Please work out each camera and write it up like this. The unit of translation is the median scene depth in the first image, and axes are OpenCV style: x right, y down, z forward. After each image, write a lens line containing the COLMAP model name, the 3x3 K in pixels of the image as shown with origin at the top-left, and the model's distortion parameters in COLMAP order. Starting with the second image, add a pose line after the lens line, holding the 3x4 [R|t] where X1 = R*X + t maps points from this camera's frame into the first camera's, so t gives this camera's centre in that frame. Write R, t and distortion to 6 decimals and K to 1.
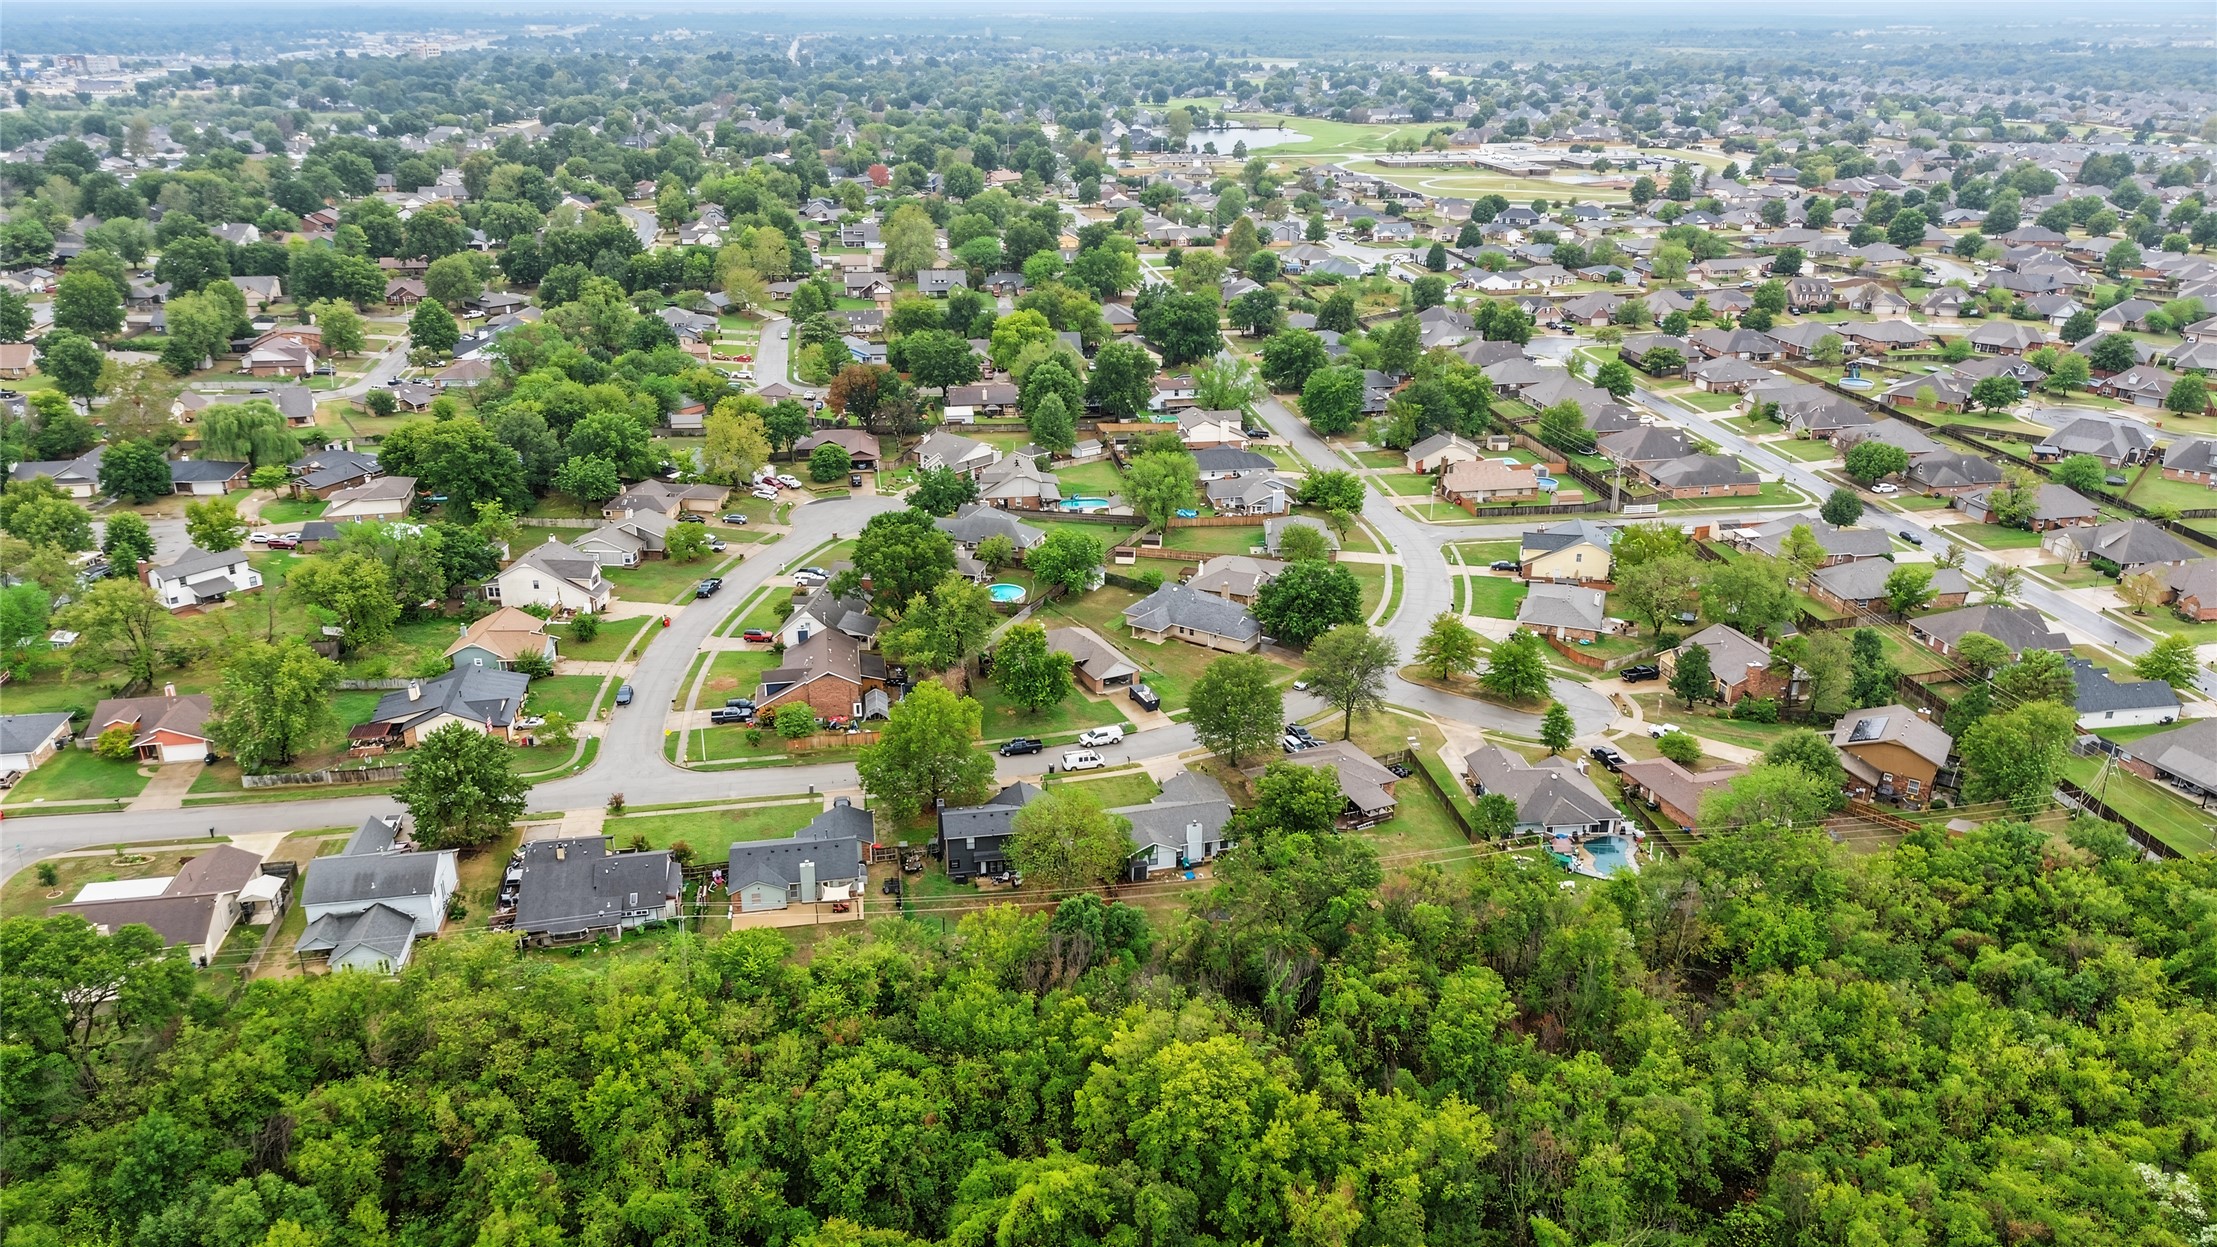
lens RADIAL K [[1571.4, 0, 1105.1], [0, 1571.4, 626.0], [0, 0, 1]] dist [0.067392, -0.065556]
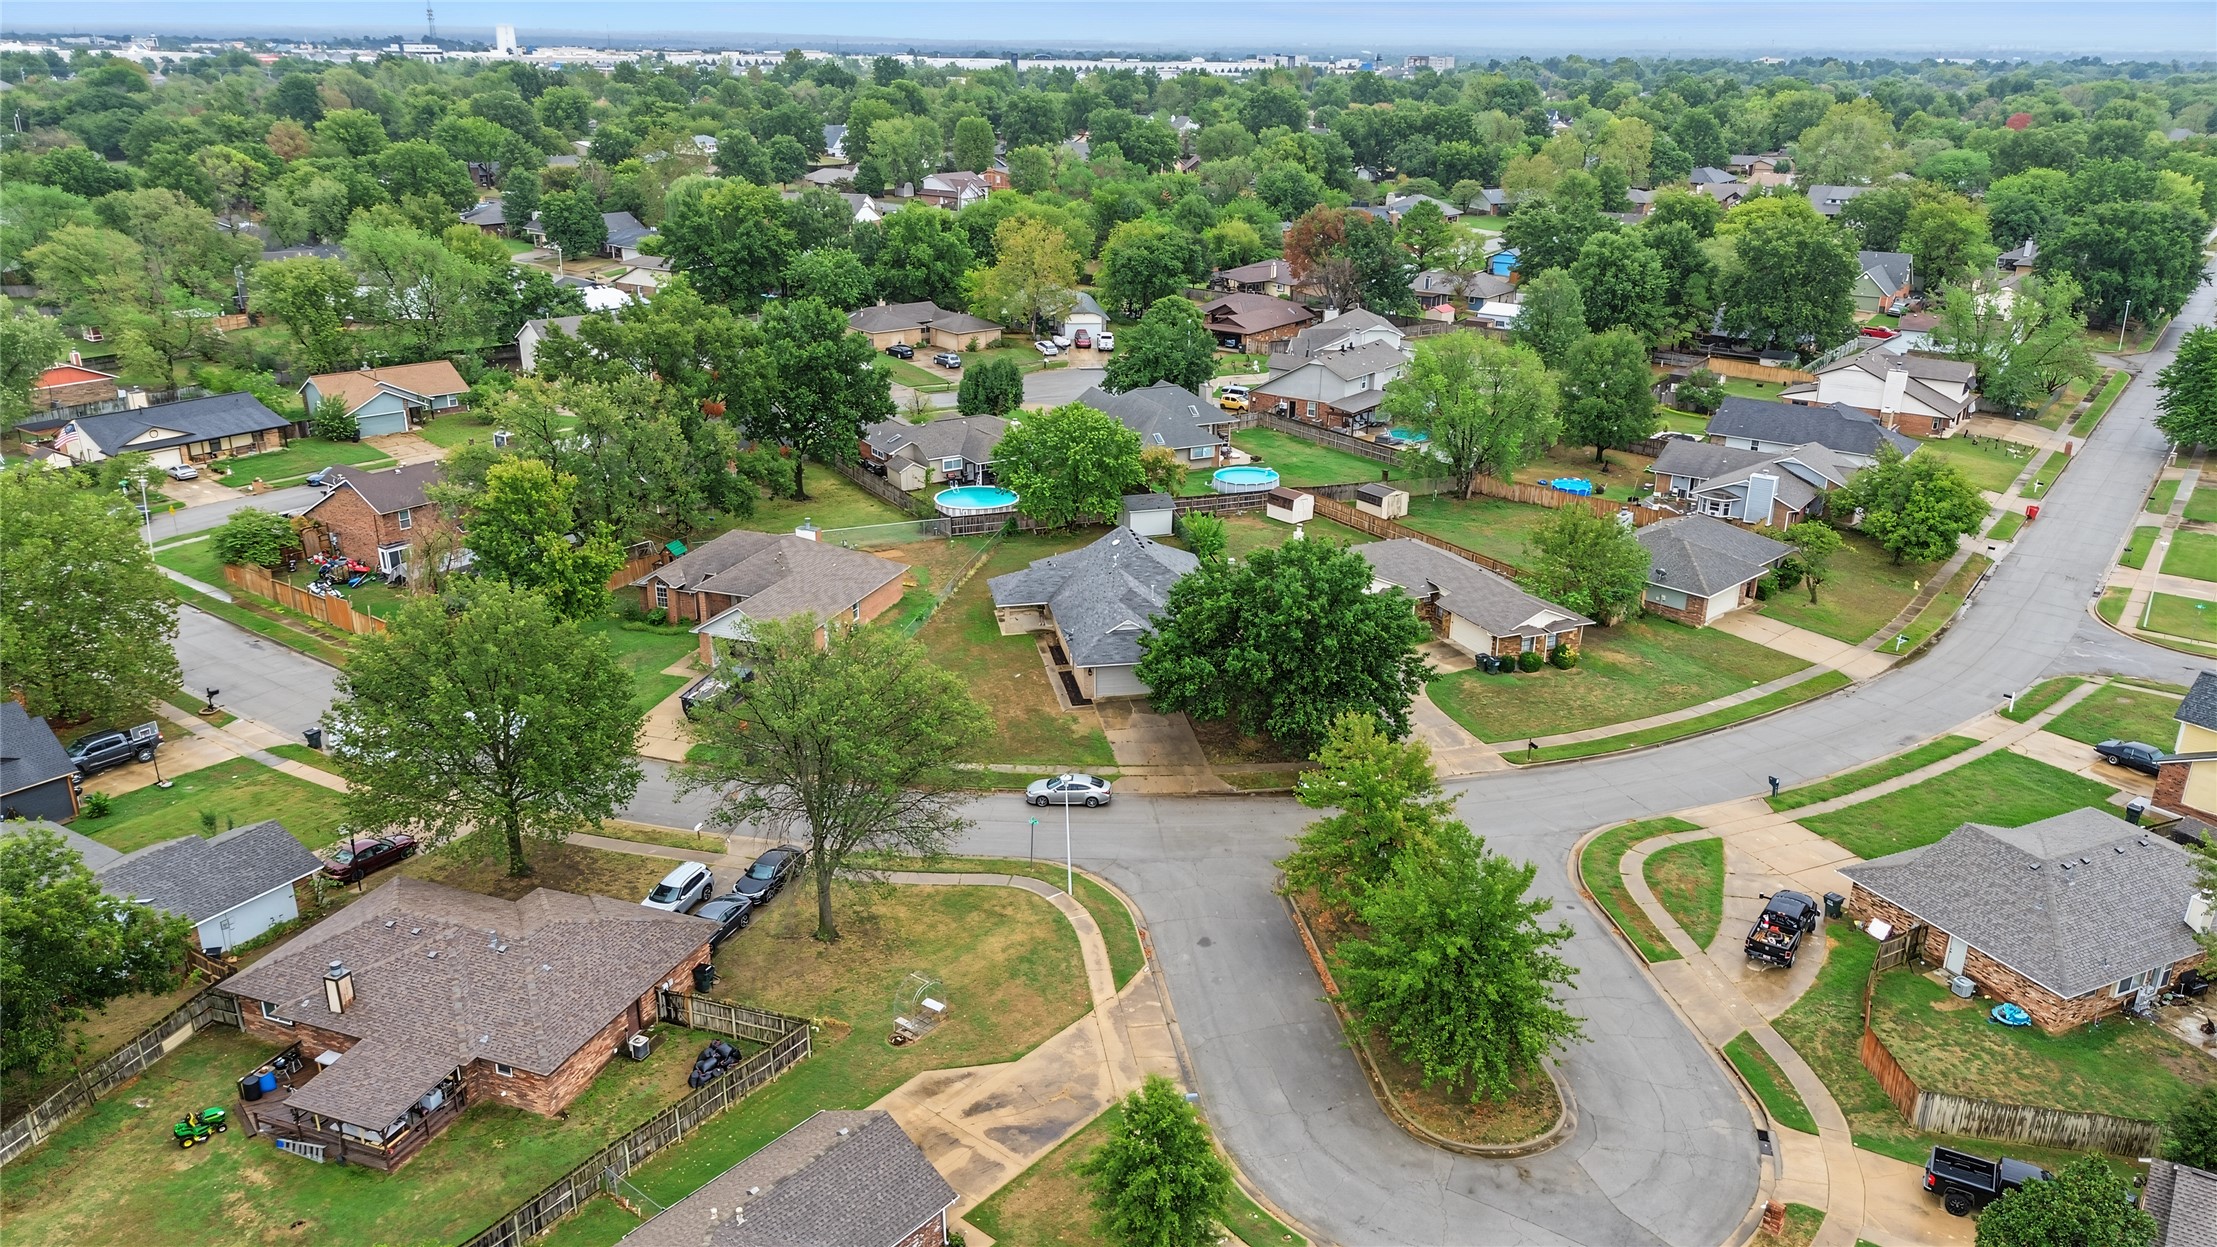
lens RADIAL K [[1571.4, 0, 1111.6], [0, 1571.4, 621.7], [0, 0, 1]] dist [0.067392, -0.065556]
pose [[0.690626, 0.250741, -0.678355, 0.322426], [-0.271934, 0.959175, 0.077688, -0.032197], [0.670140, 0.130814, 0.730616, 0.582203]]
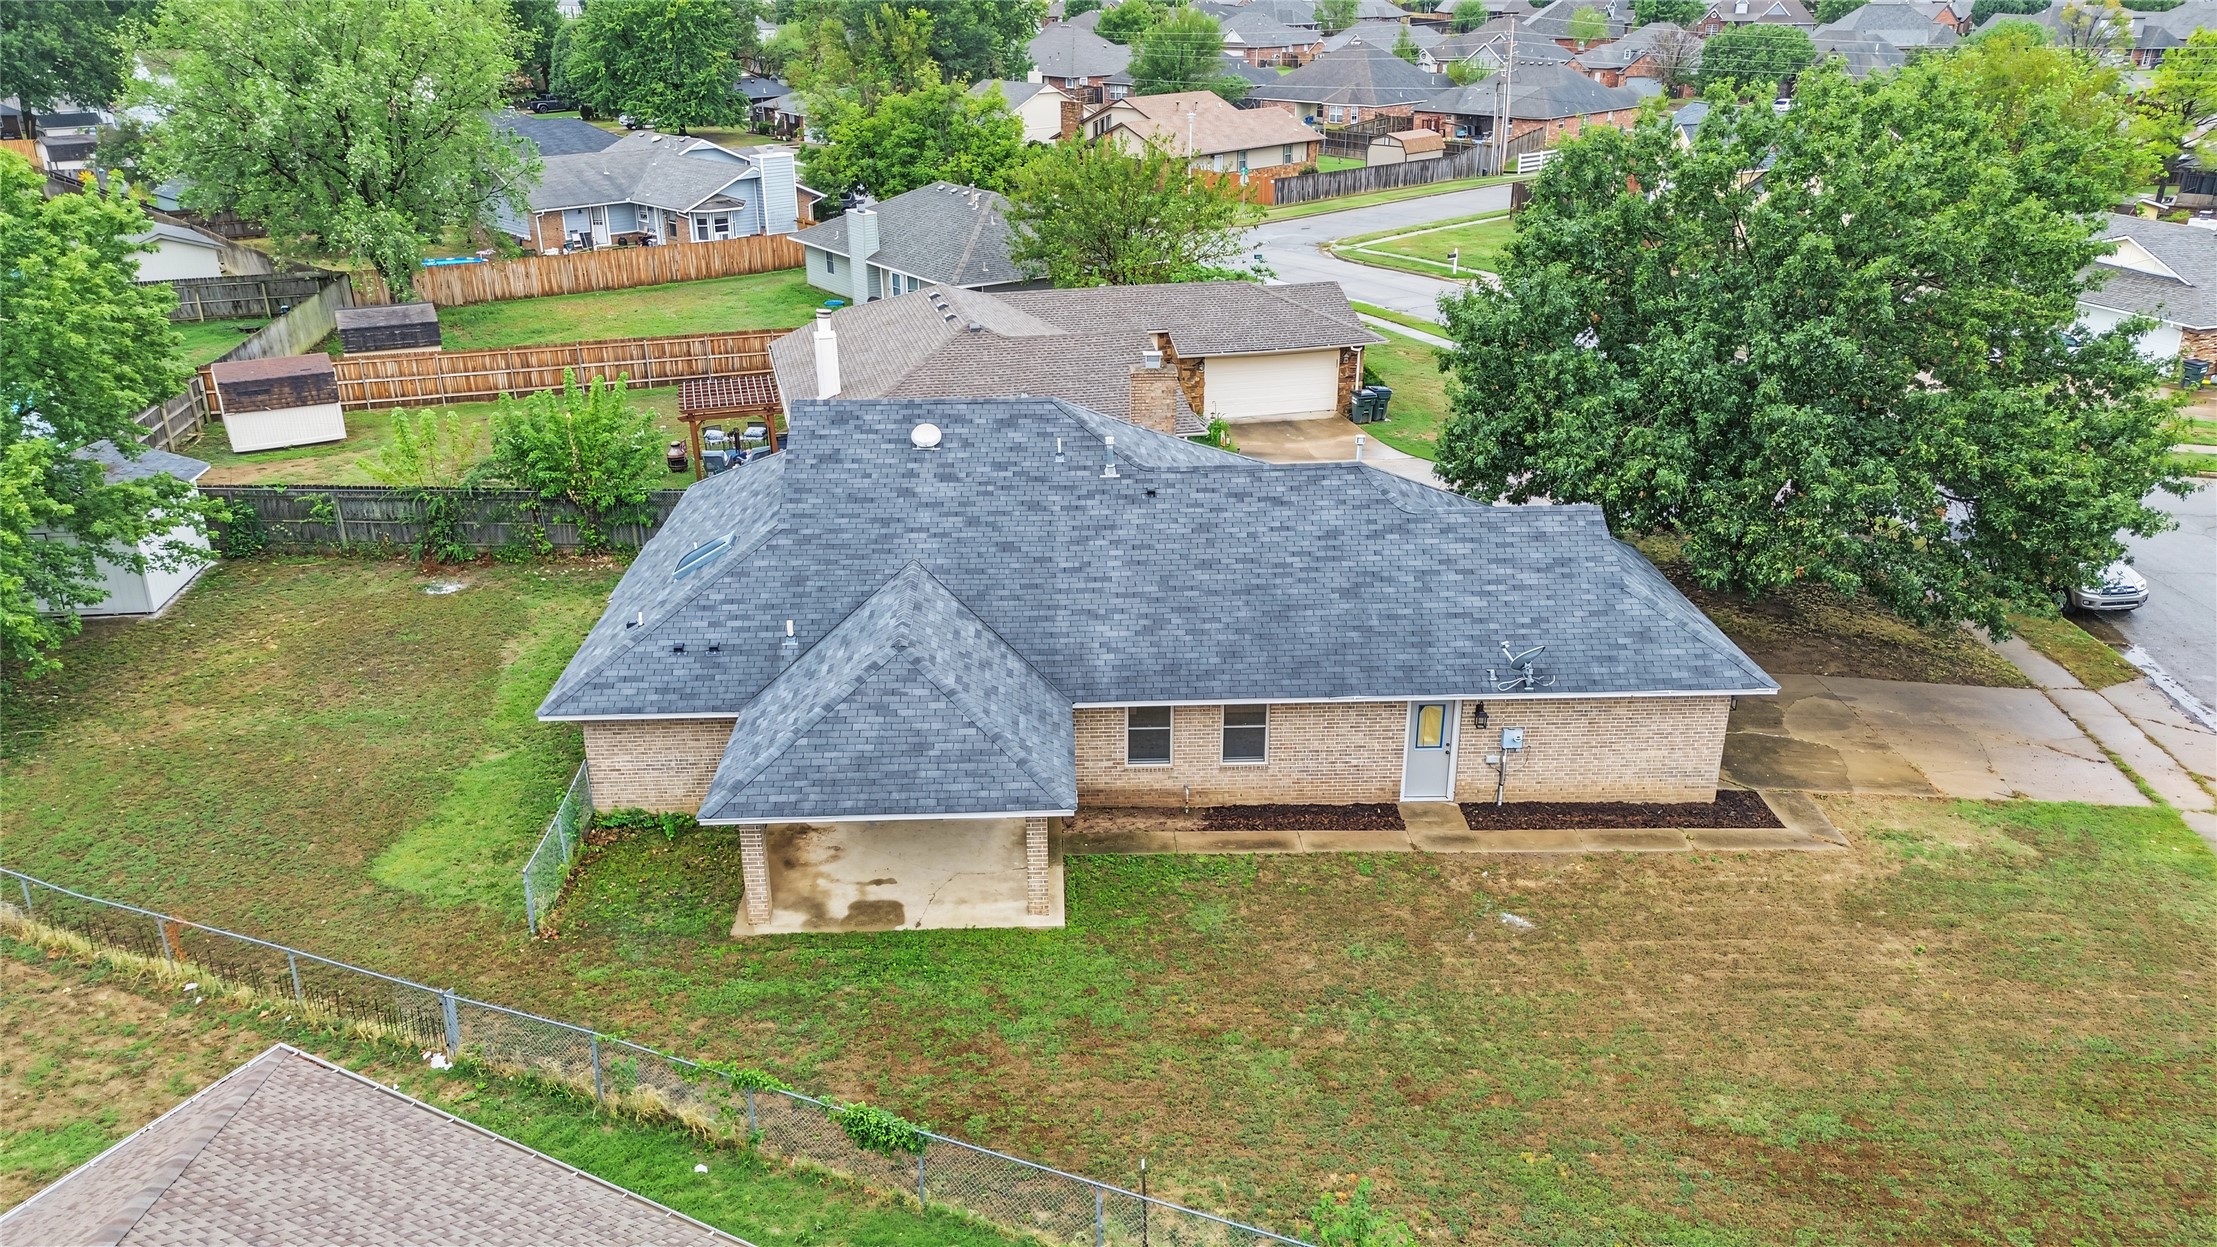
lens RADIAL K [[1571.4, 0, 1111.0], [0, 1571.4, 624.5], [0, 0, 1]] dist [0.067392, -0.065556]
pose [[0.815651, -0.228844, 0.531360, -0.012234], [0.220593, 0.972077, 0.080034, -0.013444], [-0.534838, 0.051934, 0.843357, 0.780130]]
